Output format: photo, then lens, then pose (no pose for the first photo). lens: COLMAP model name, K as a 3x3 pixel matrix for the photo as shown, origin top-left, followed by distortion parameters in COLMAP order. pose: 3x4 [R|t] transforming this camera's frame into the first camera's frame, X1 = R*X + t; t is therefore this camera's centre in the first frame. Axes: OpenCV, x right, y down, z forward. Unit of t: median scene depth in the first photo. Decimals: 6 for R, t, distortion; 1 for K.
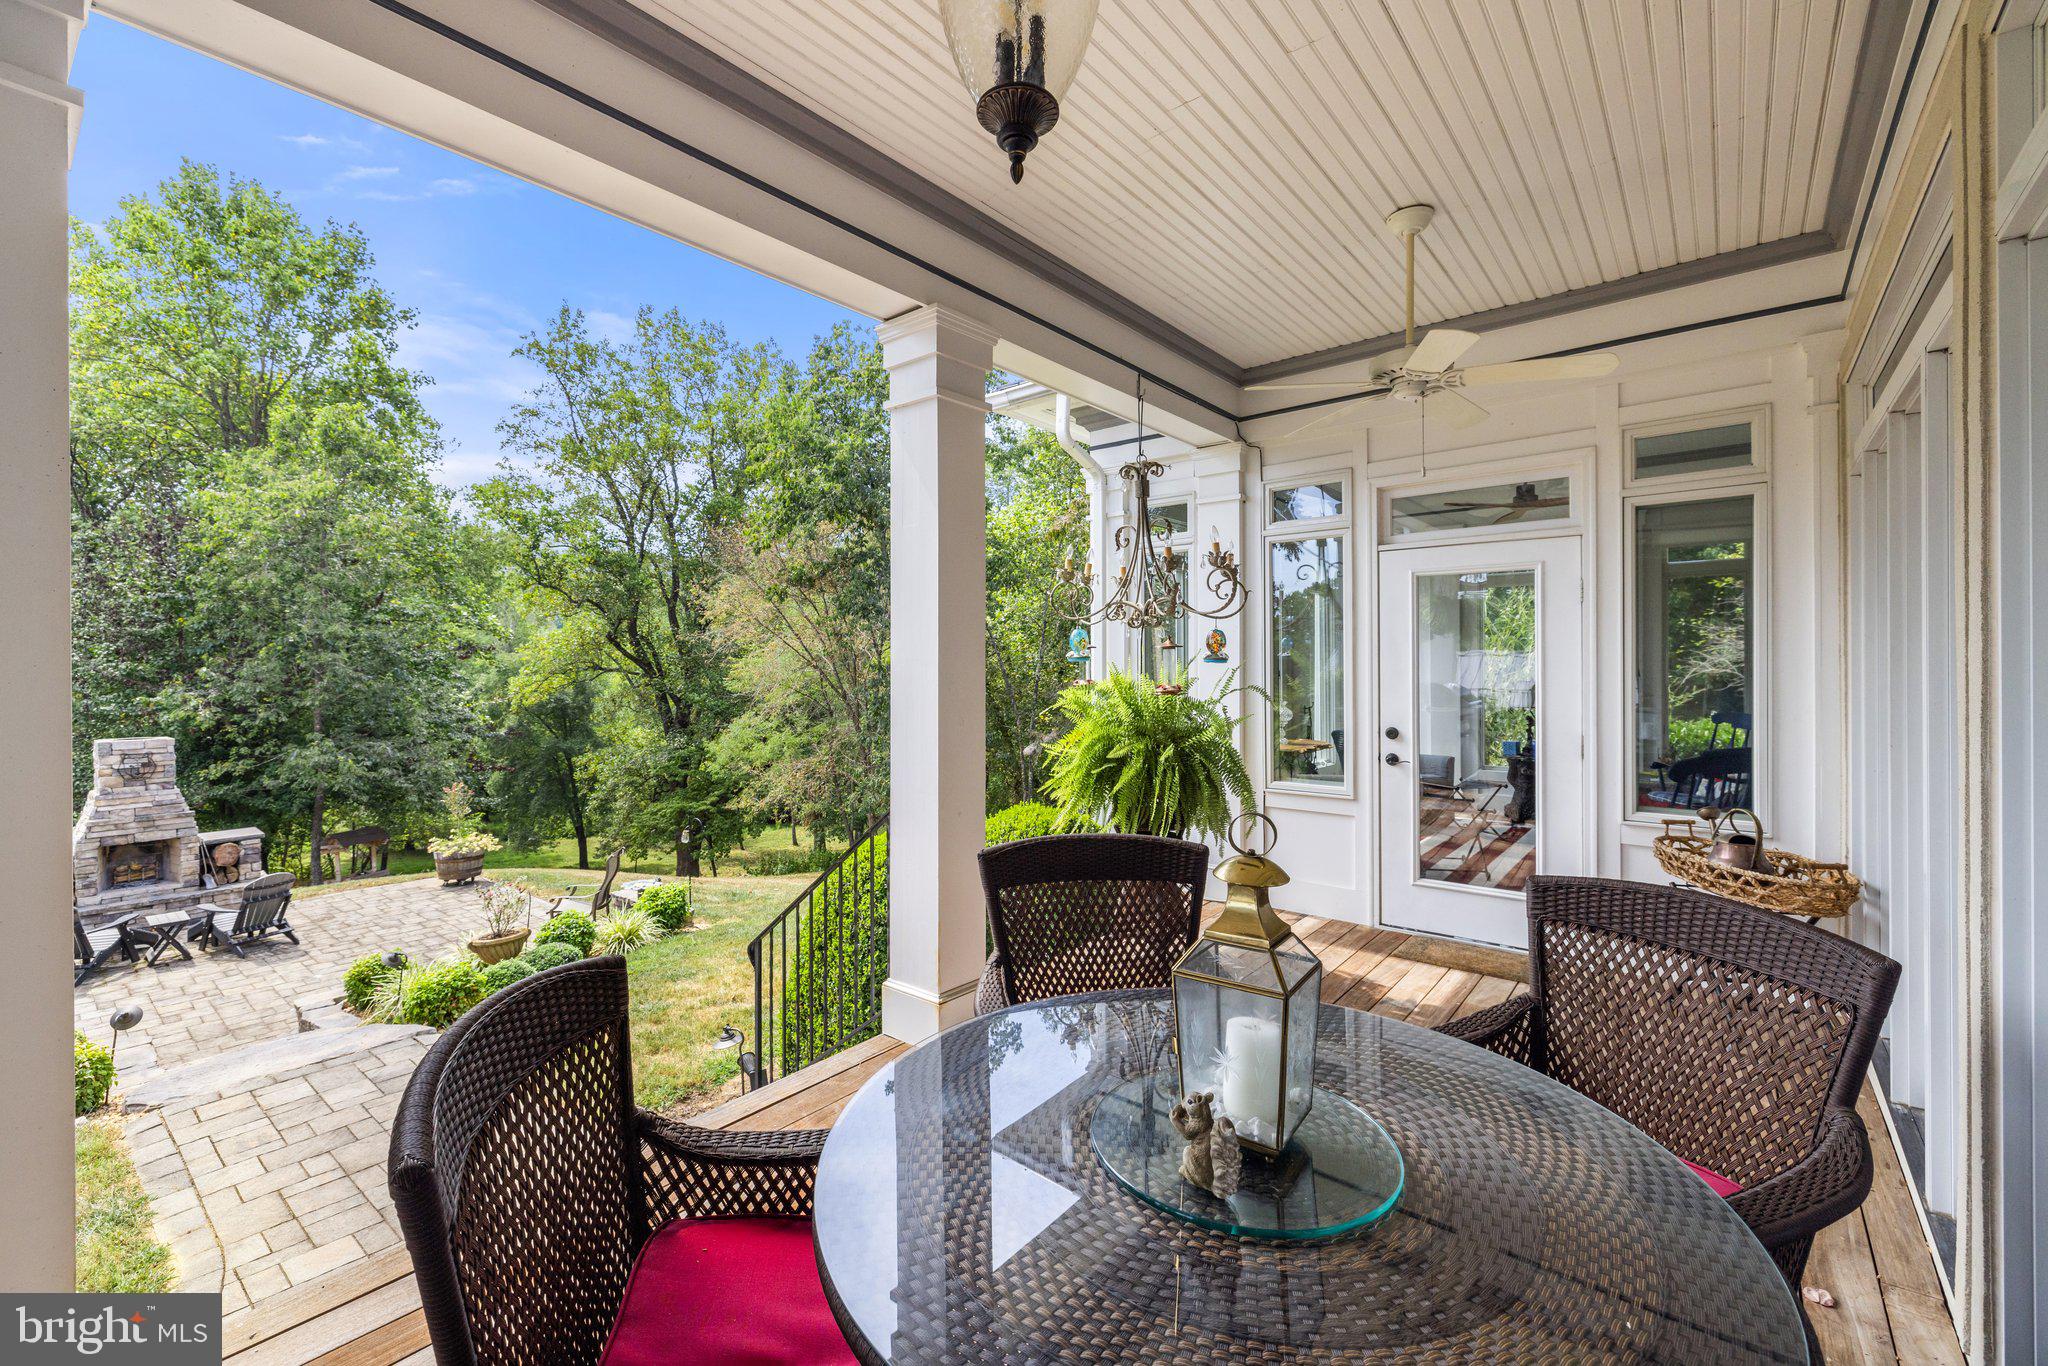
lens RADIAL K [[862.6, 0, 1021.1], [0, 862.6, 670.4], [0, 0, 1]] dist [-0.013047, 0.000431]
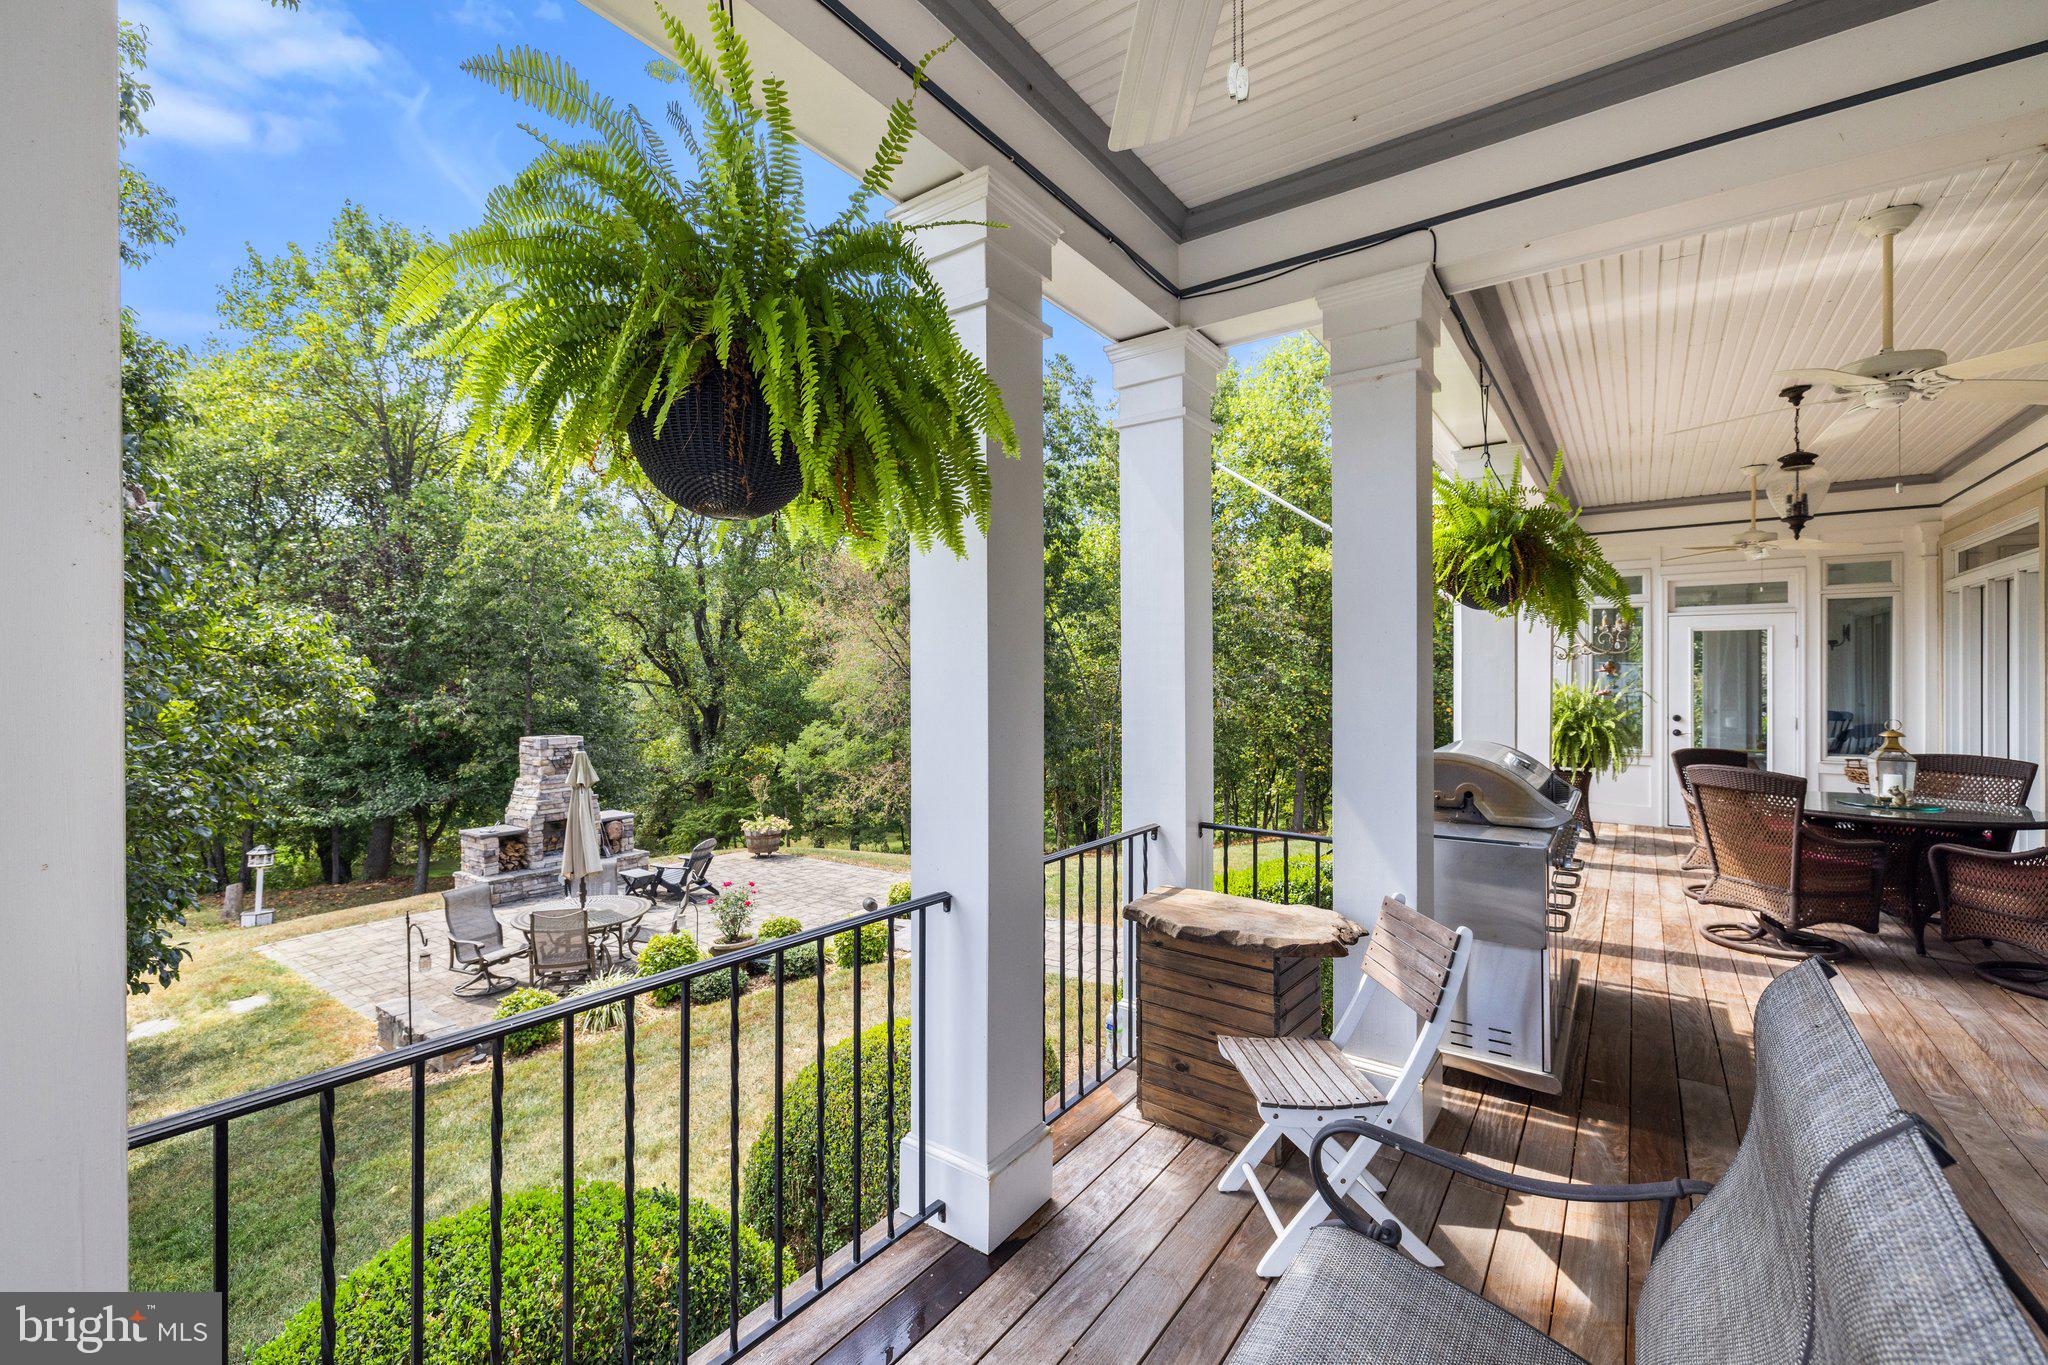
lens RADIAL K [[862.6, 0, 1024.7], [0, 862.6, 681.5], [0, 0, 1]] dist [-0.013047, 0.000431]
pose [[0.998055, 0.002260, 0.062305, -1.030385], [-0.002259, 0.999997, -0.000084, -0.000622], [-0.062305, -0.000057, 0.998057, -0.689088]]
